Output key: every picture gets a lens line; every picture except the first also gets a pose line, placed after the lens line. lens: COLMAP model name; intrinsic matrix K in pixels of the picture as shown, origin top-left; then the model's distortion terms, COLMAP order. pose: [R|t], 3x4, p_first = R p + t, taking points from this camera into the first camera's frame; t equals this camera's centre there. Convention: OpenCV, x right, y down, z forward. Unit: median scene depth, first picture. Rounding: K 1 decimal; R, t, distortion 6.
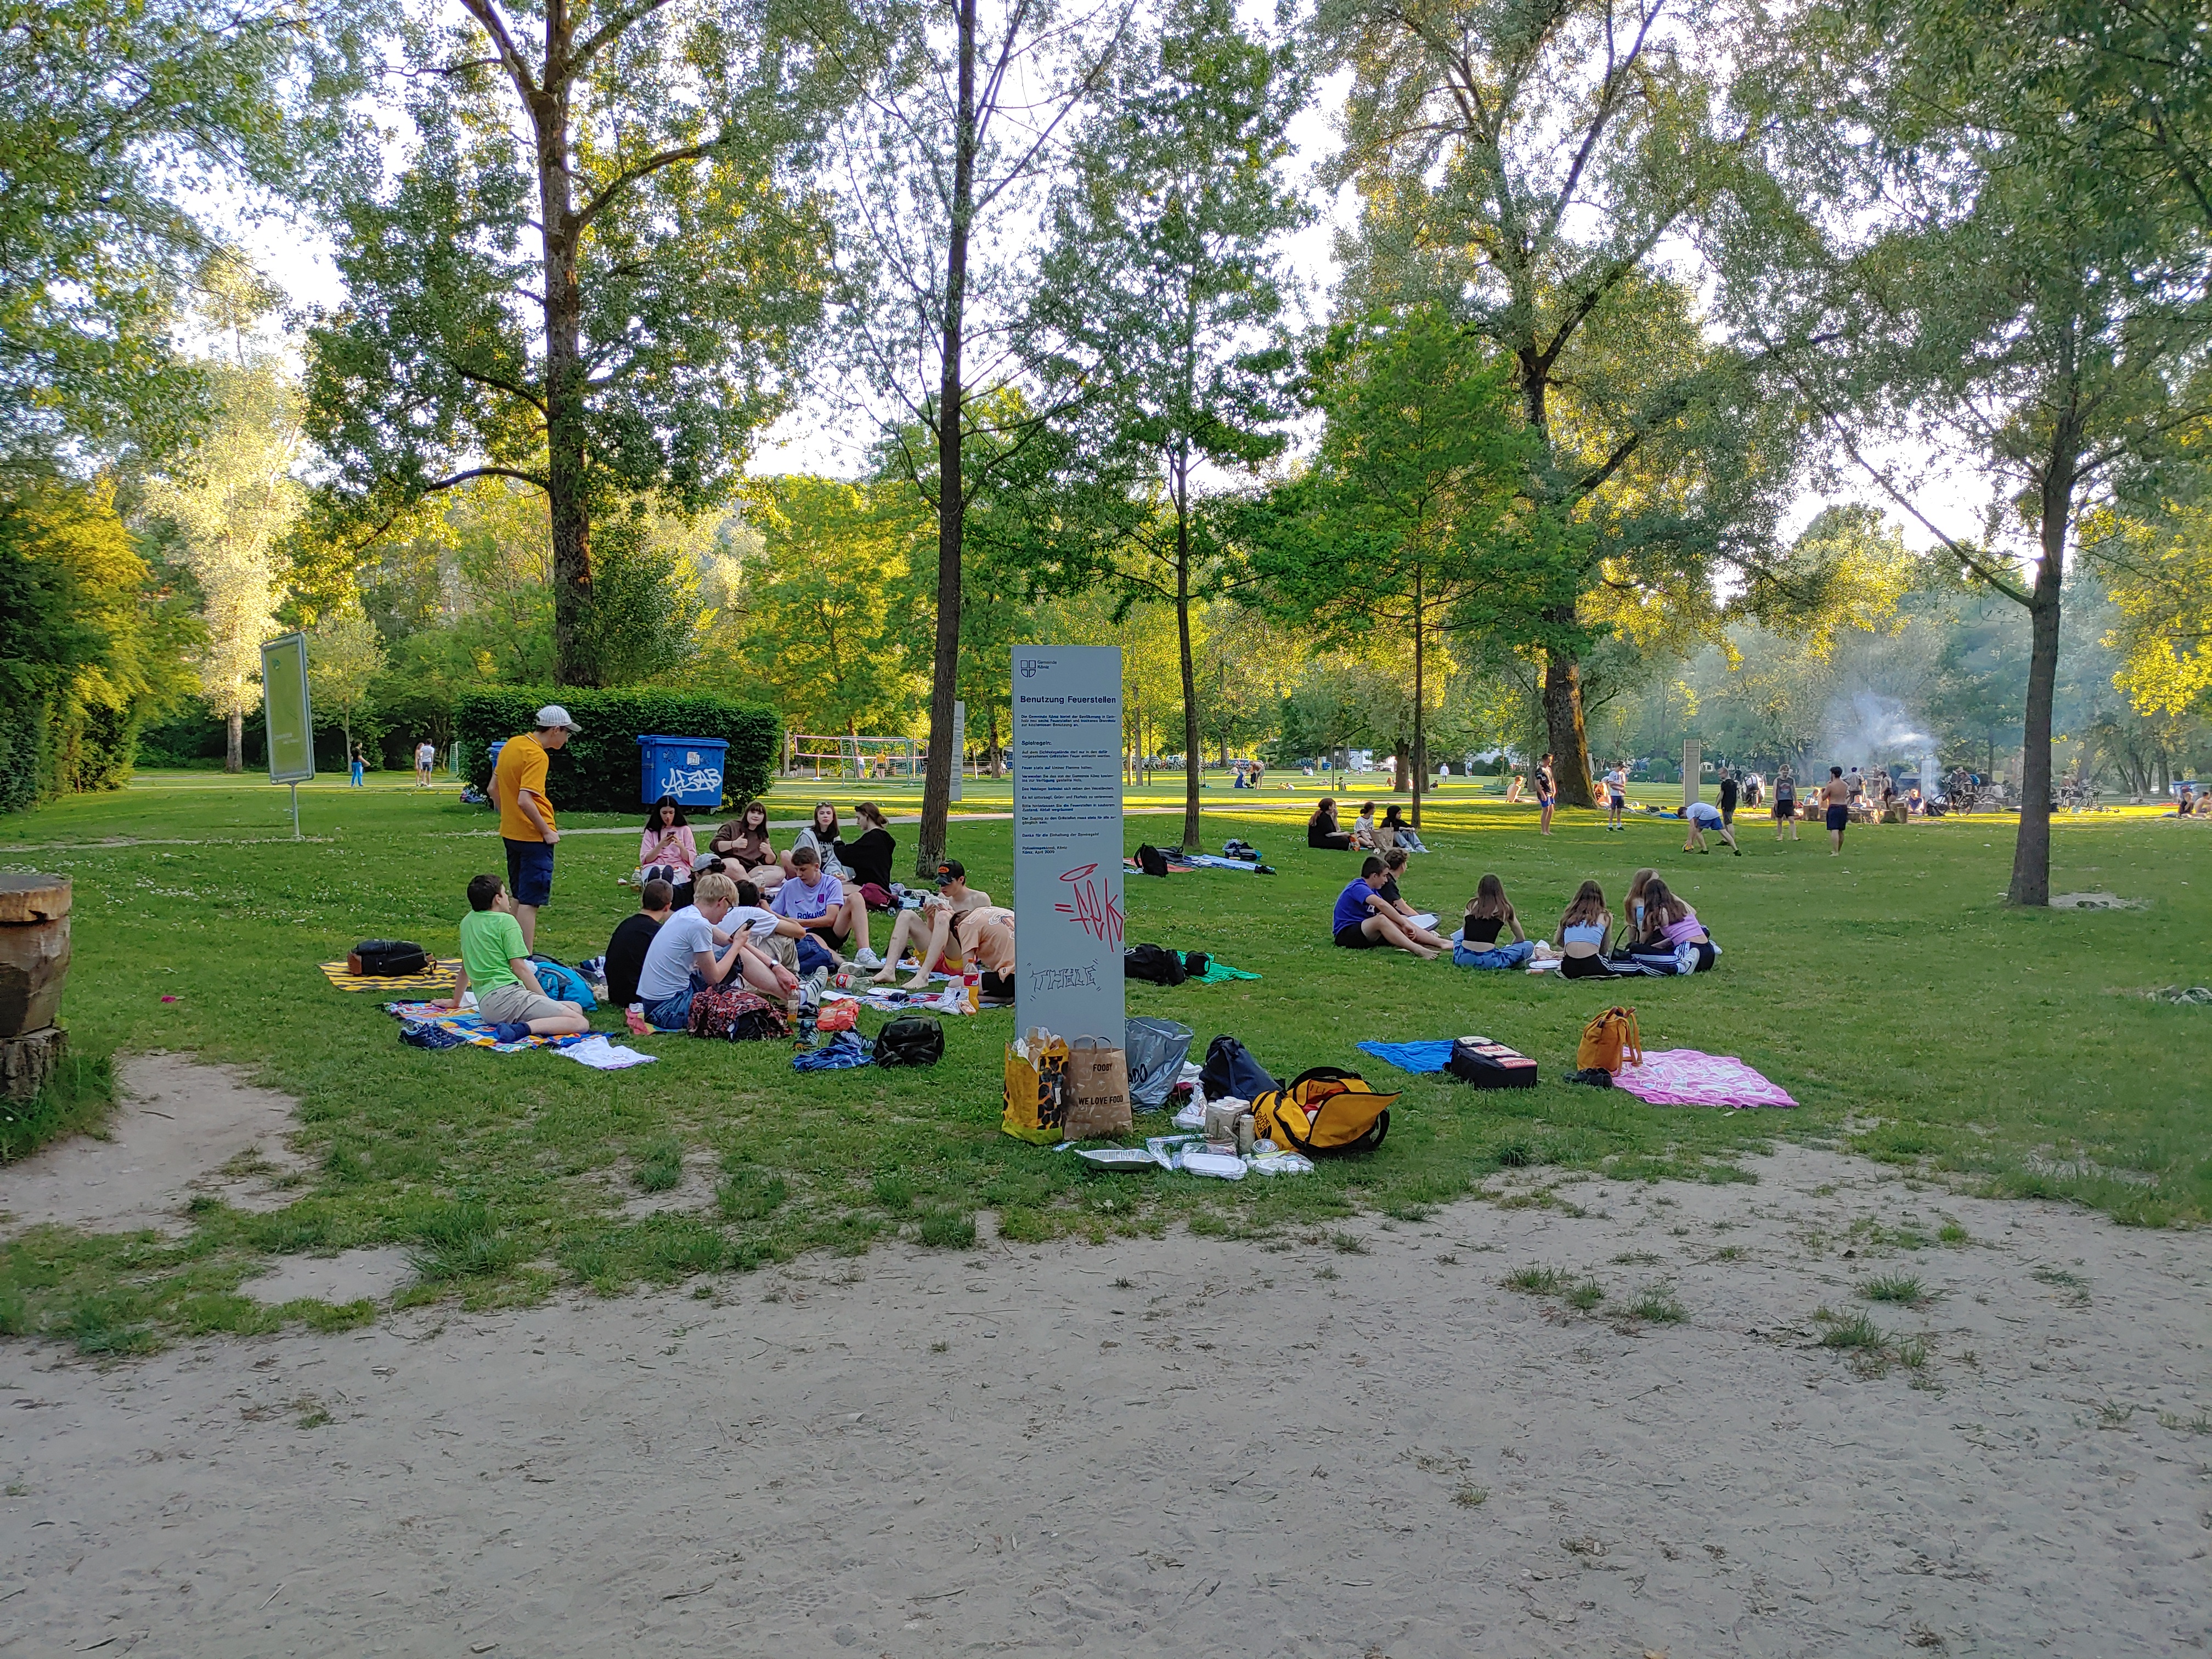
lens RADIAL K [[1692.8, 0, 1085.4], [0, 1692.8, 846.2], [0, 0, 1]] dist [0.046944, -0.040322]
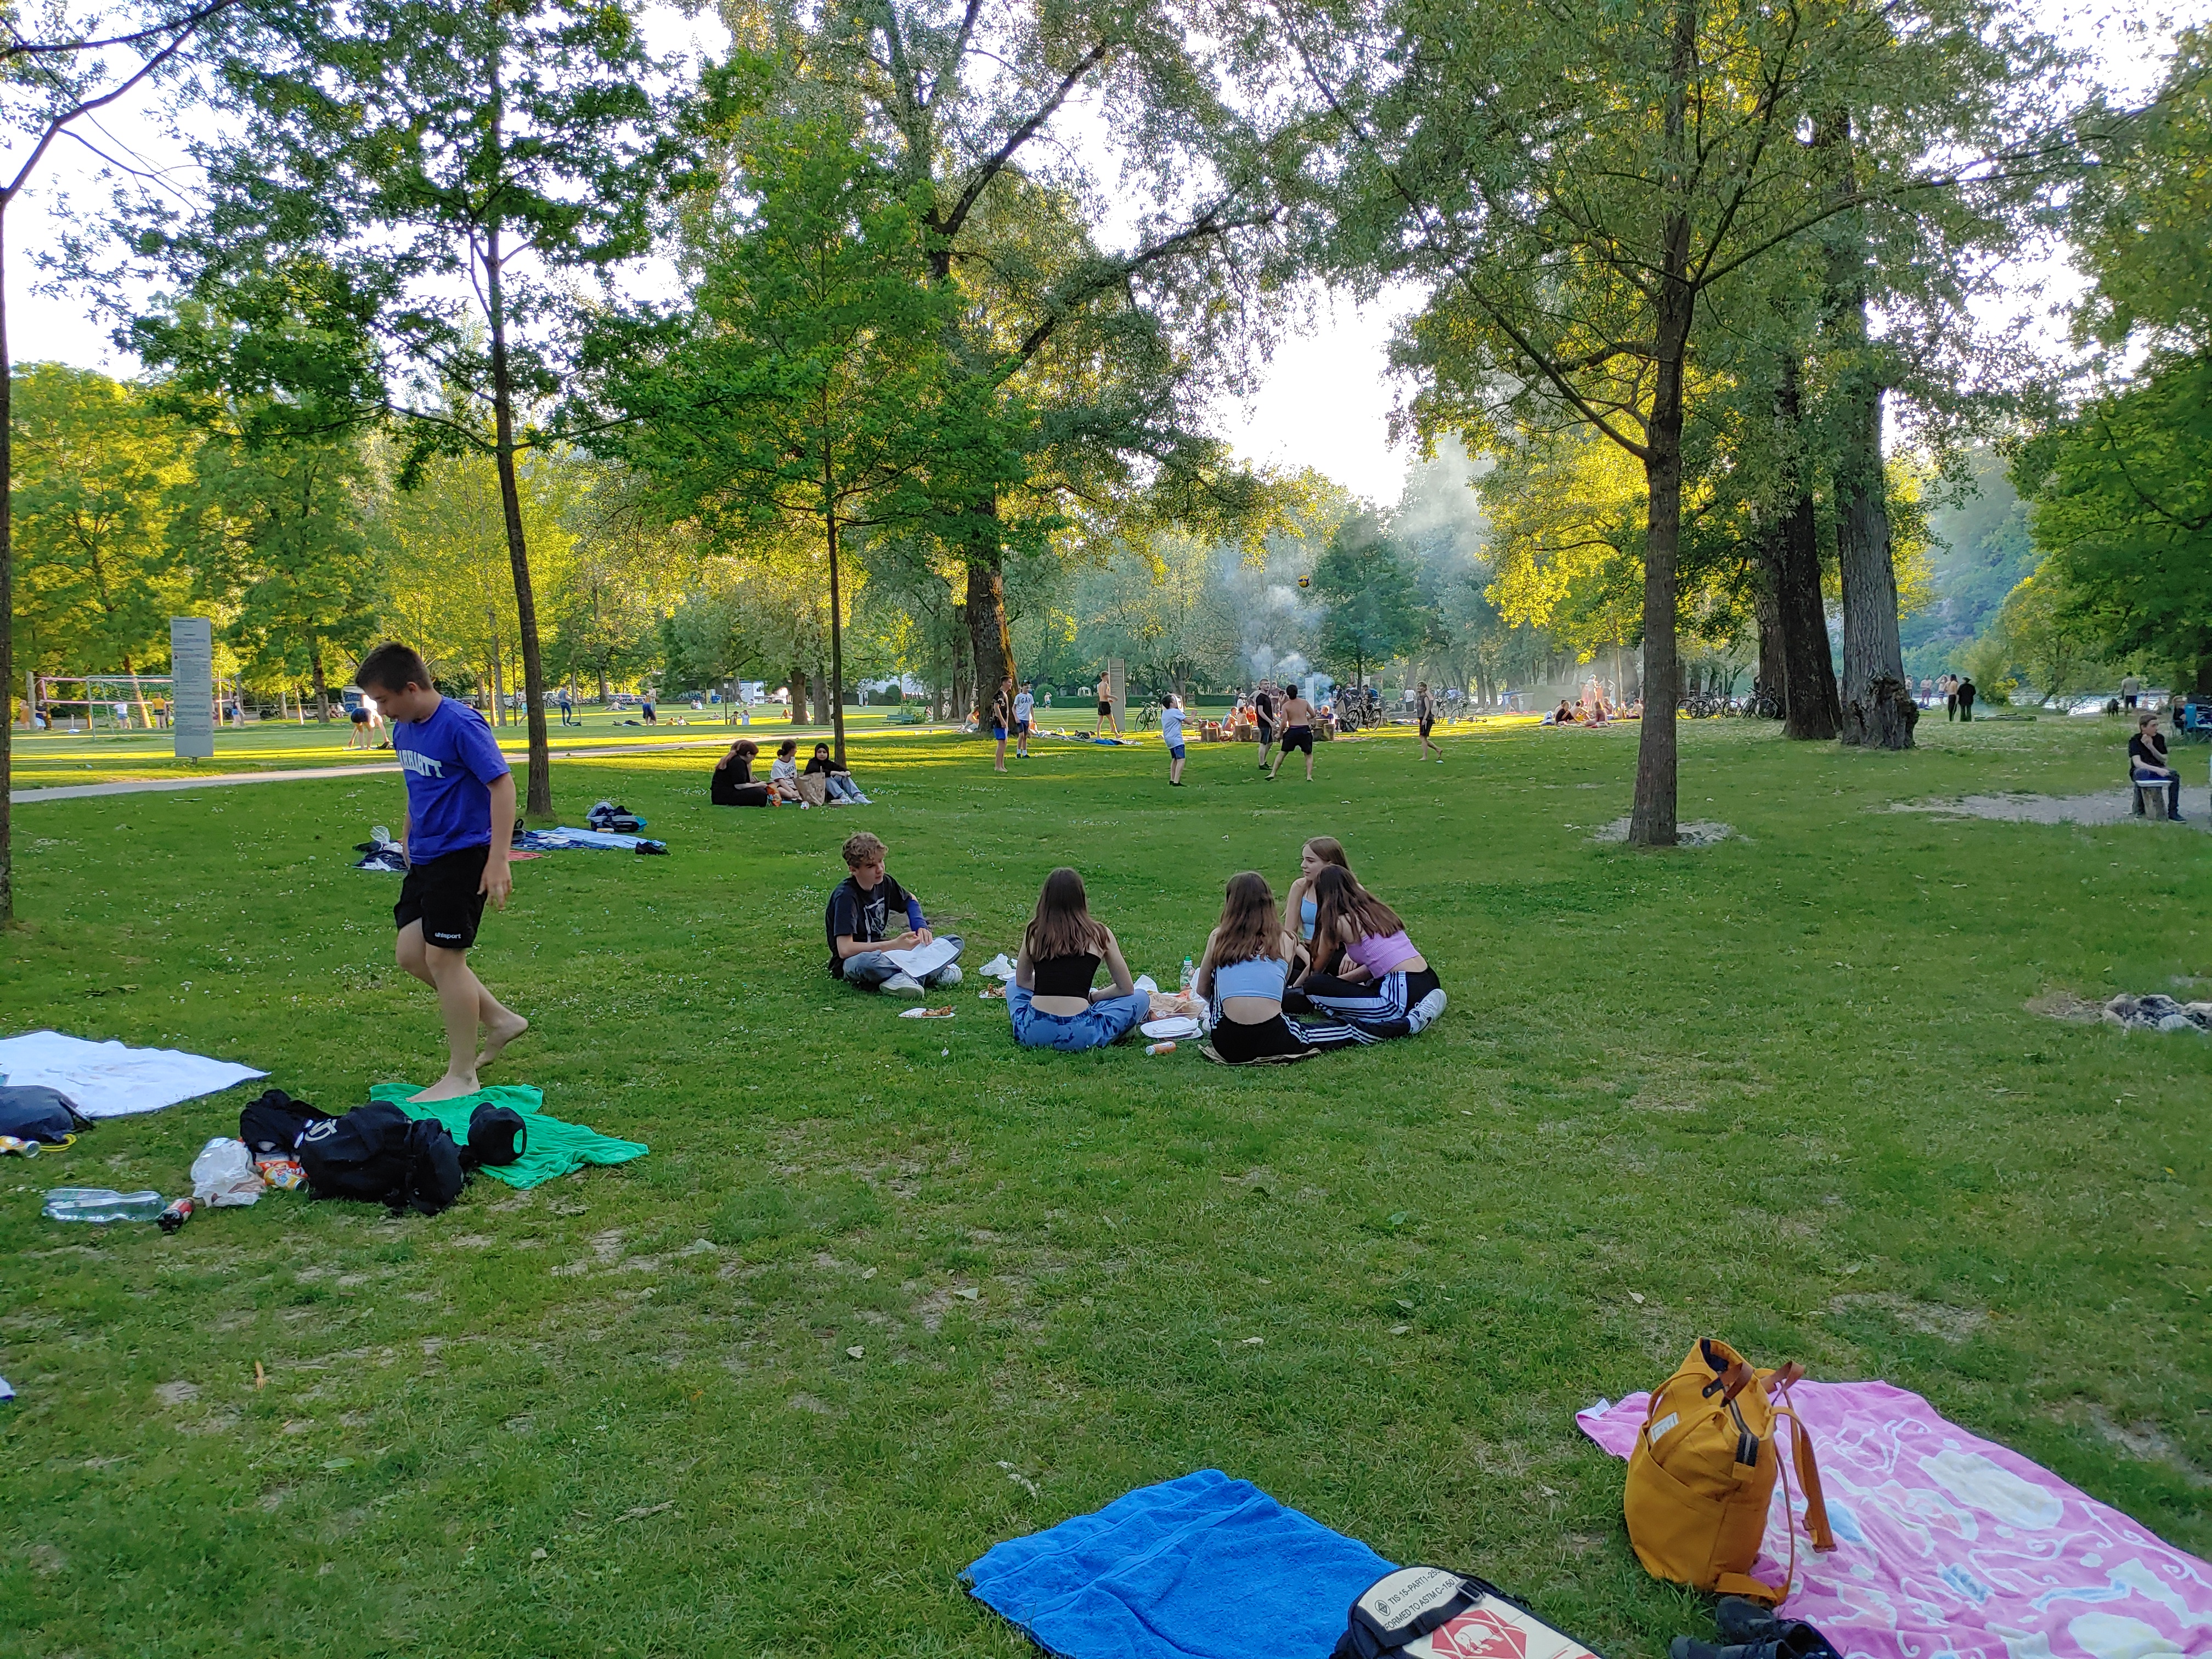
lens RADIAL K [[1692.8, 0, 1085.9], [0, 1692.8, 810.0], [0, 0, 1]] dist [0.046944, -0.040322]
pose [[0.936799, -0.050374, 0.346223, 0.017050], [0.043968, 0.998686, 0.026338, -0.005415], [-0.347095, -0.009451, 0.937782, 0.150159]]
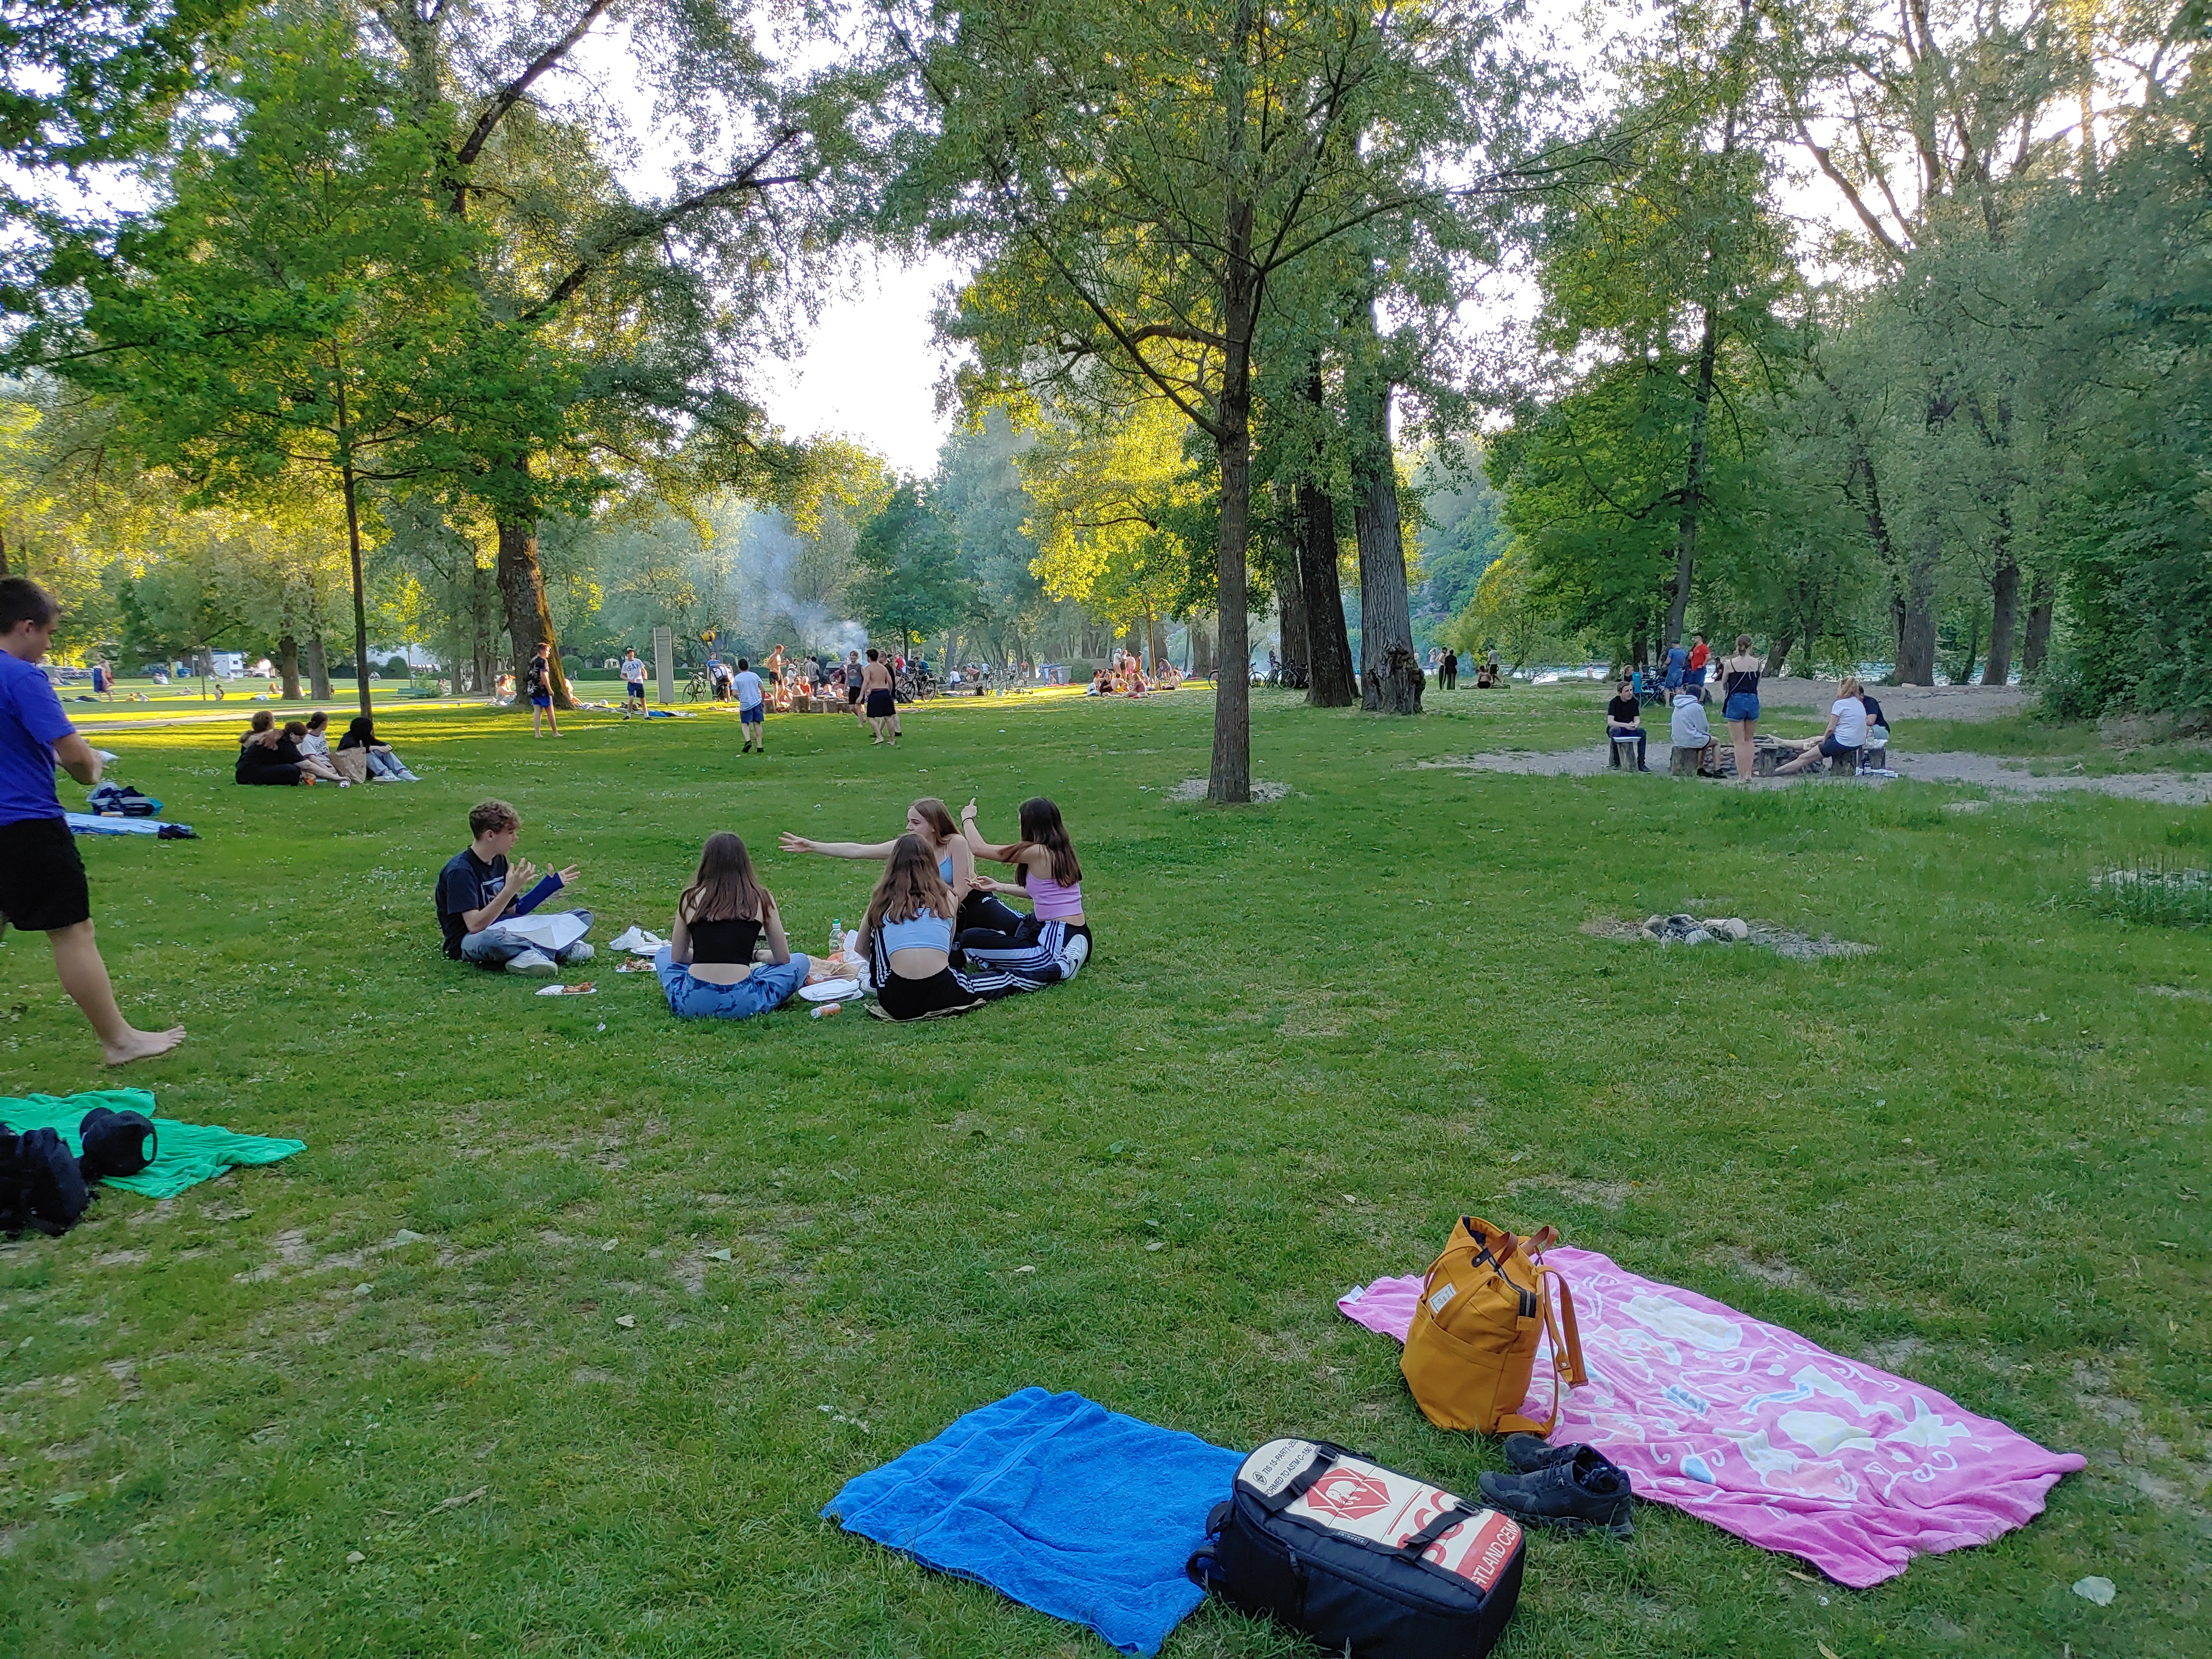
lens RADIAL K [[1692.8, 0, 1097.3], [0, 1692.8, 843.9], [0, 0, 1]] dist [0.046944, -0.040322]
pose [[0.805425, -0.089577, 0.585889, 0.006424], [0.055790, 0.995582, 0.075520, -0.004534], [-0.590066, -0.028139, 0.806865, 0.154568]]
